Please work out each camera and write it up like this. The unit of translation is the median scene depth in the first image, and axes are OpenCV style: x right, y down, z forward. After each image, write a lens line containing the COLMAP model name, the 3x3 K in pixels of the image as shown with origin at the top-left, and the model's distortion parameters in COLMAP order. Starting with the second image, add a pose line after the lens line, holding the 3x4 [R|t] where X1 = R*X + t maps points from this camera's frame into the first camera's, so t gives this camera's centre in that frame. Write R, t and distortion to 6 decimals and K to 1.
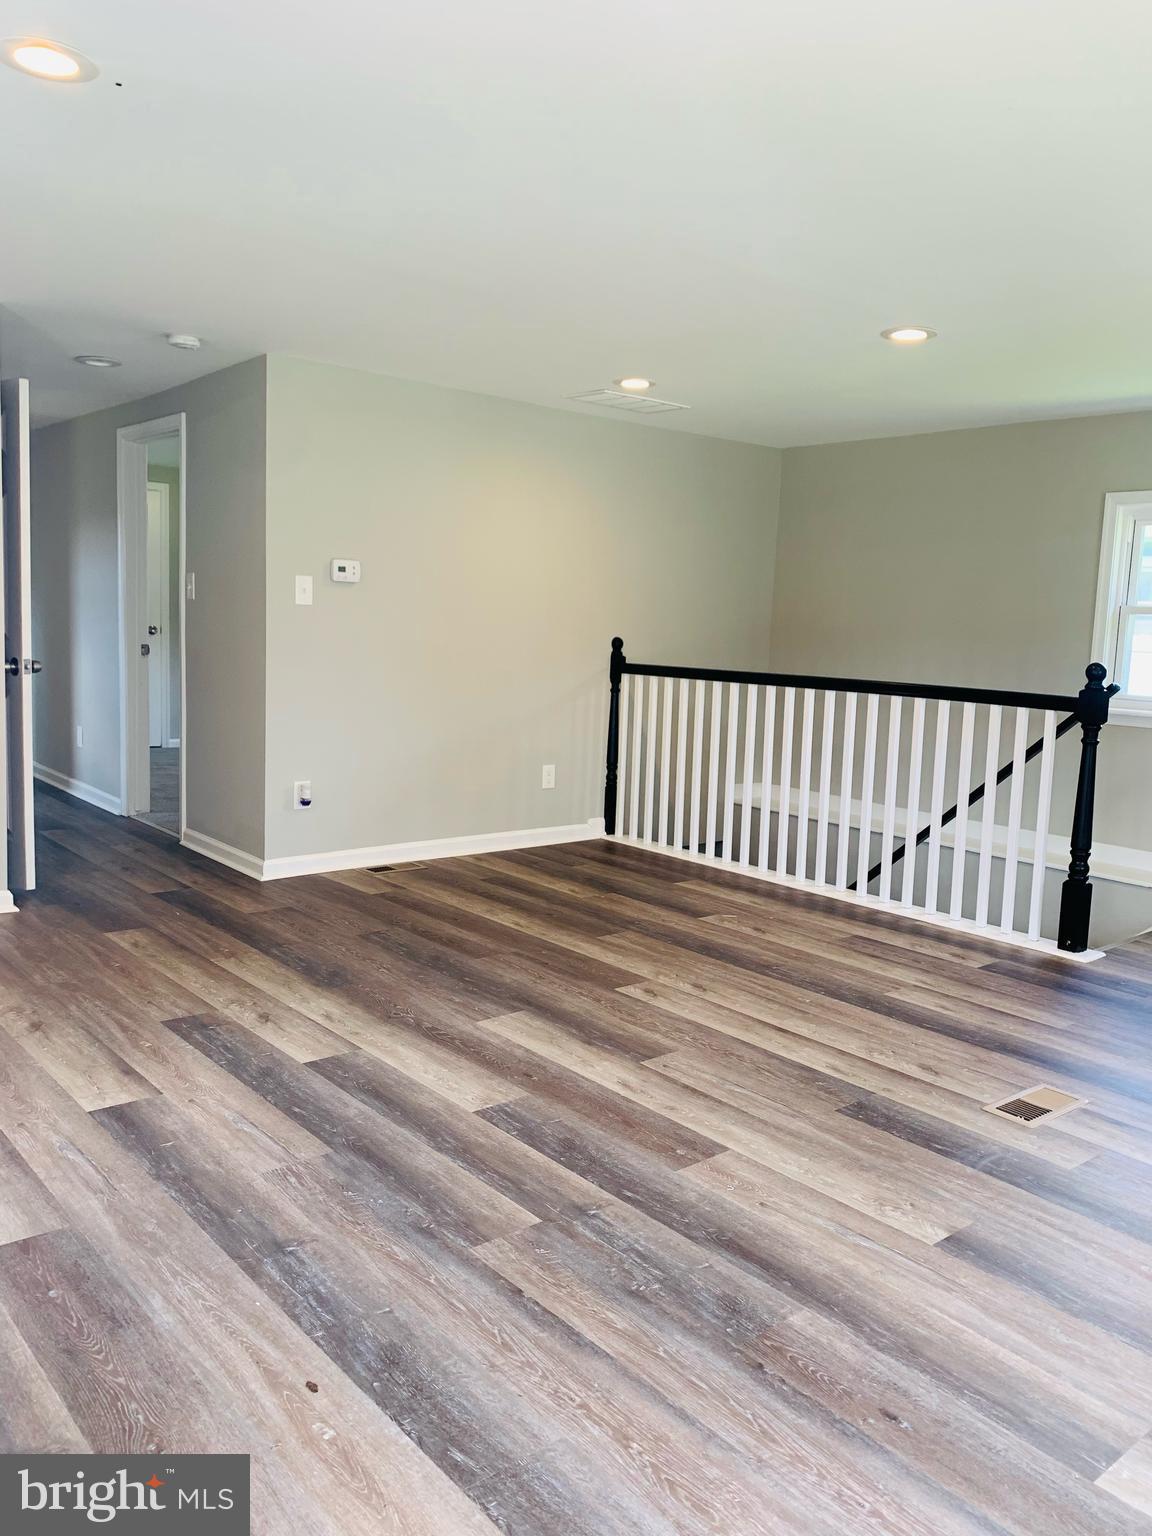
lens RADIAL K [[1166.6, 0, 601.8], [0, 1166.6, 746.8], [0, 0, 1]] dist [0.139630, -0.260076]
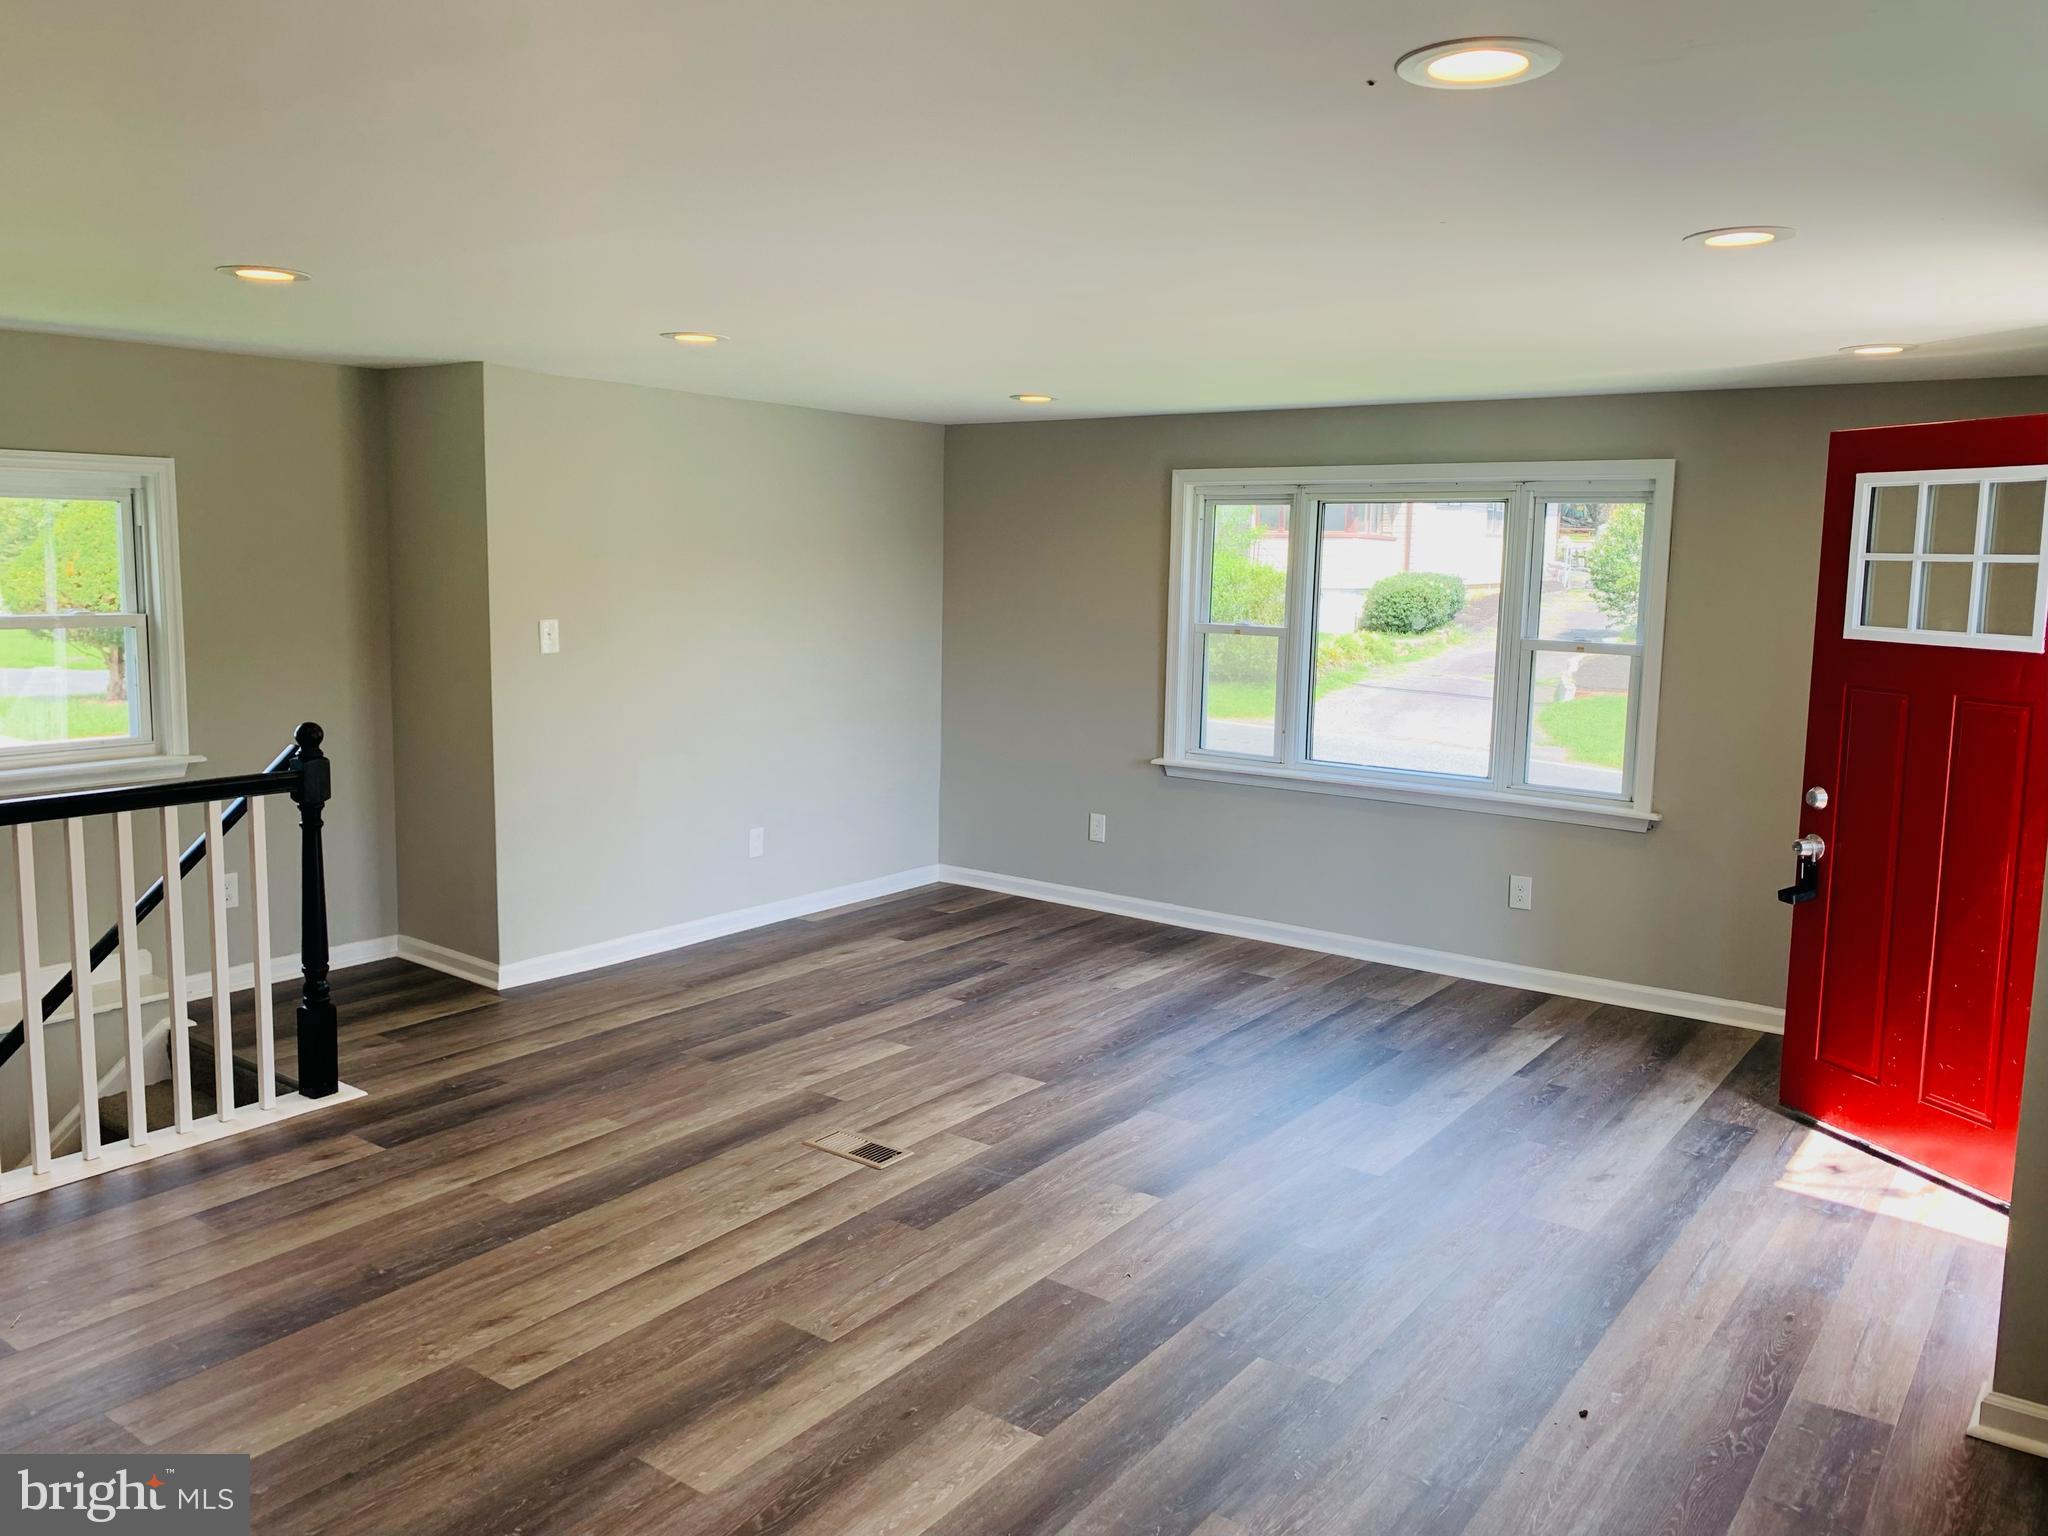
lens RADIAL K [[1550.2, 0, 1009.1], [0, 1550.2, 750.7], [0, 0, 1]] dist [0.095061, -0.172859]
pose [[-0.208243, -0.175617, 0.962182, -0.727081], [0.079964, 0.977398, 0.195700, -0.239111], [-0.974803, 0.117693, -0.189493, 0.831629]]
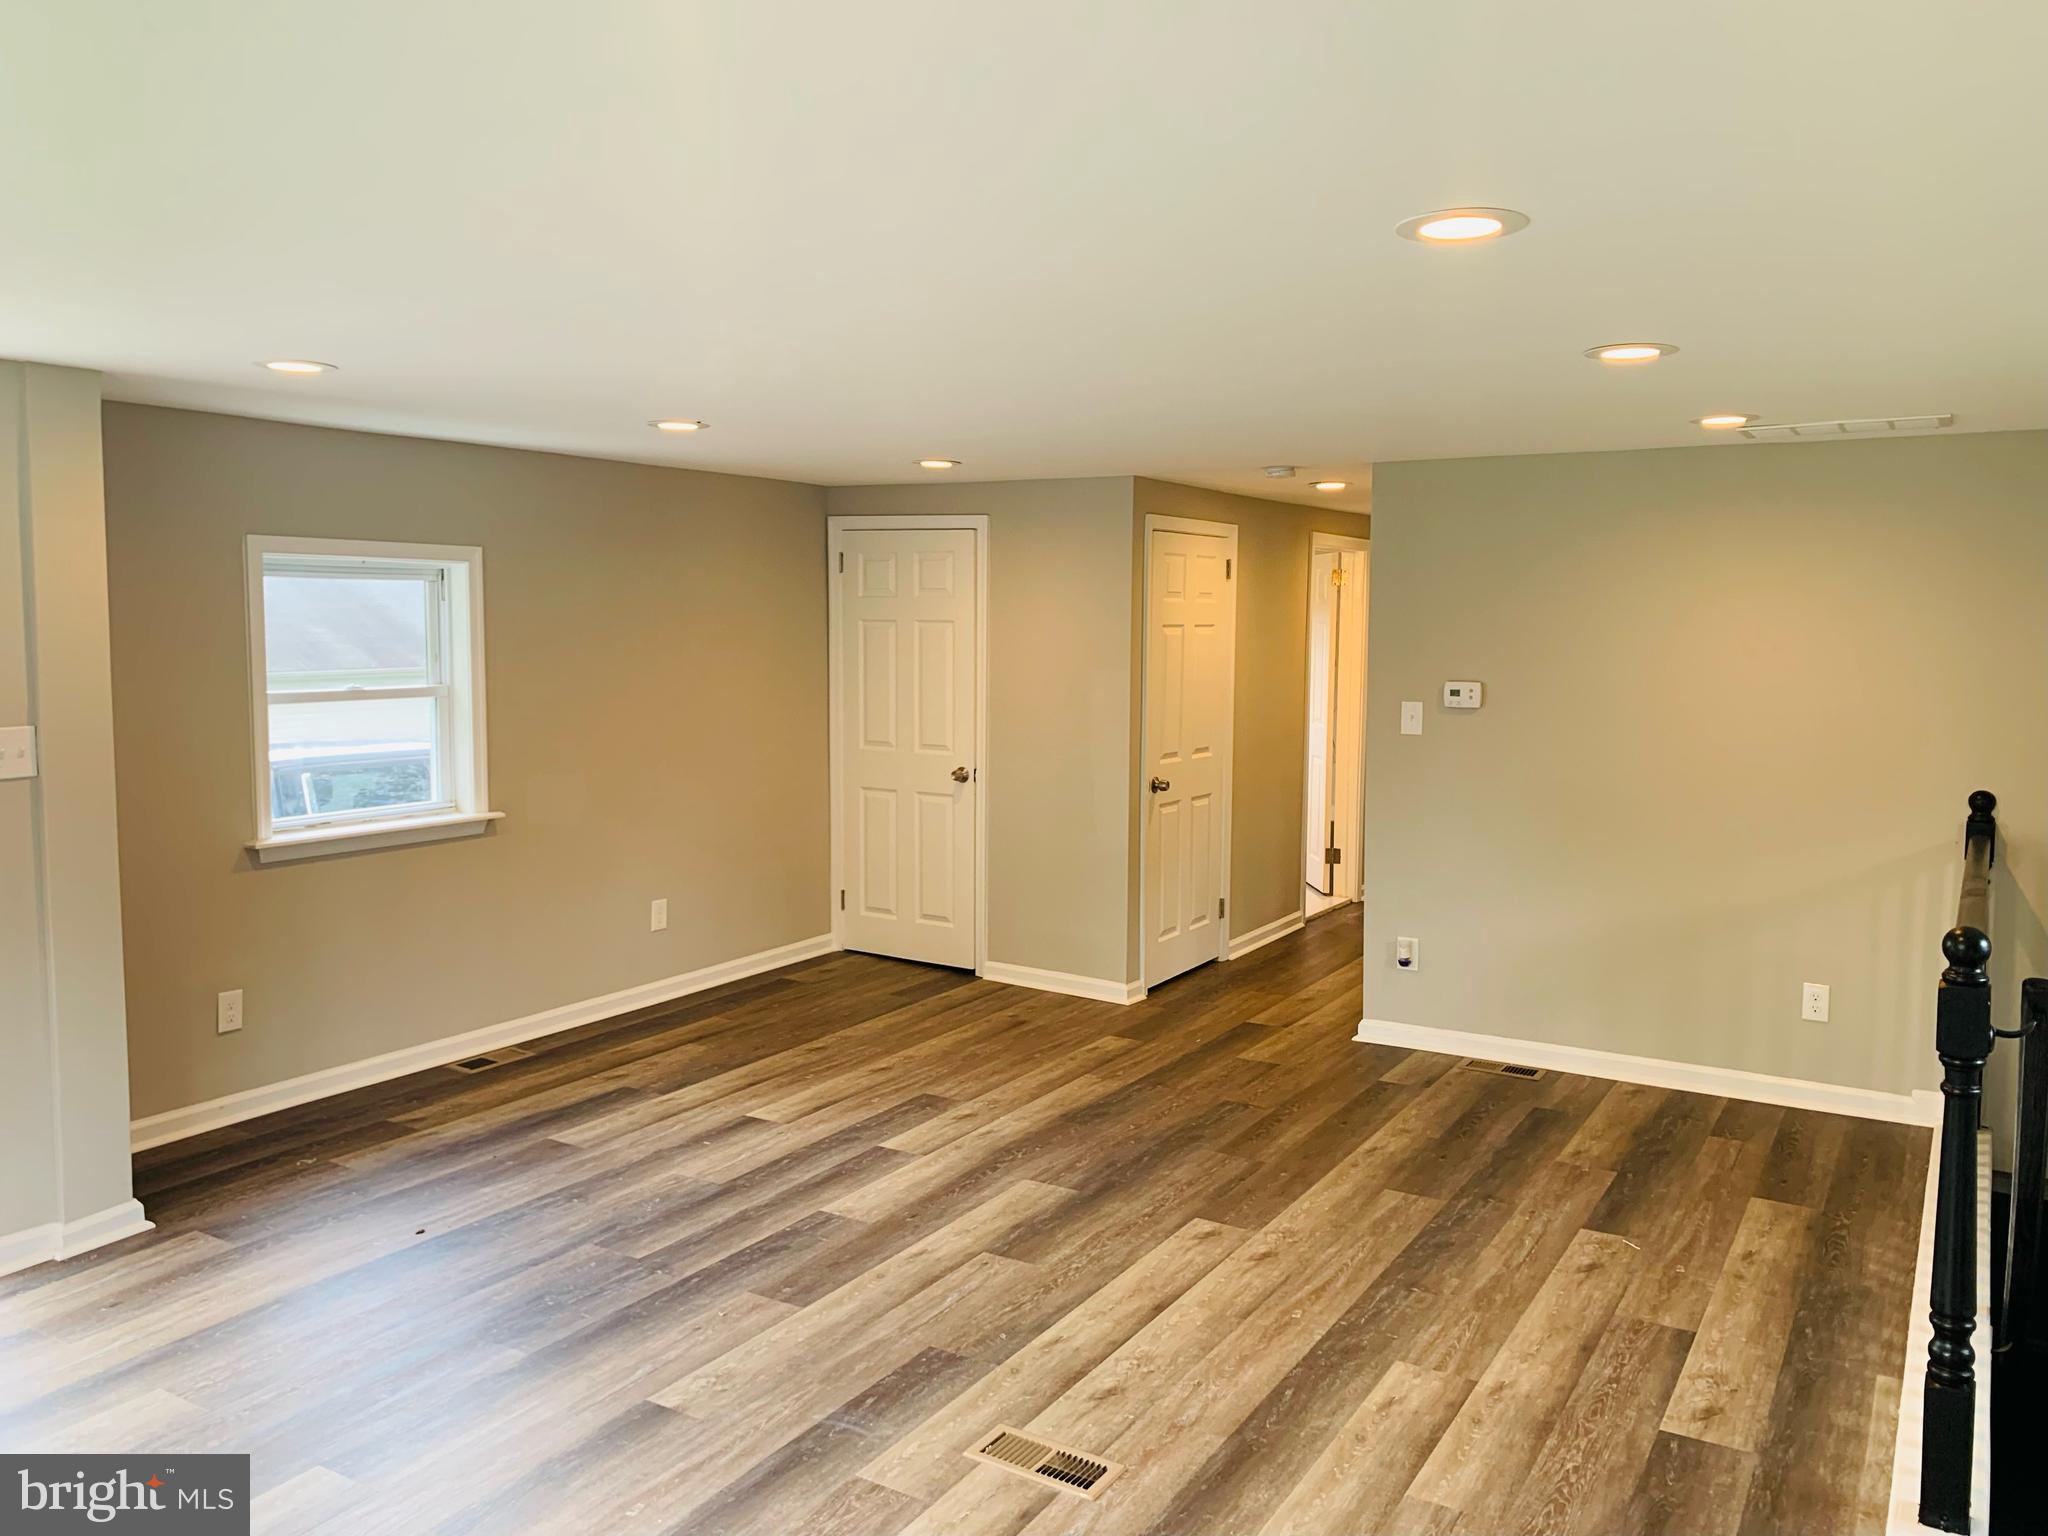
lens RADIAL K [[1574.3, 0, 1027.8], [0, 1574.3, 751.0], [0, 0, 1]] dist [0.034441, -0.036488]
pose [[0.306947, 0.042777, -0.950765, 1.000539], [-0.096639, 0.995227, 0.013579, -0.126725], [0.946808, 0.087713, 0.309616, 0.482862]]
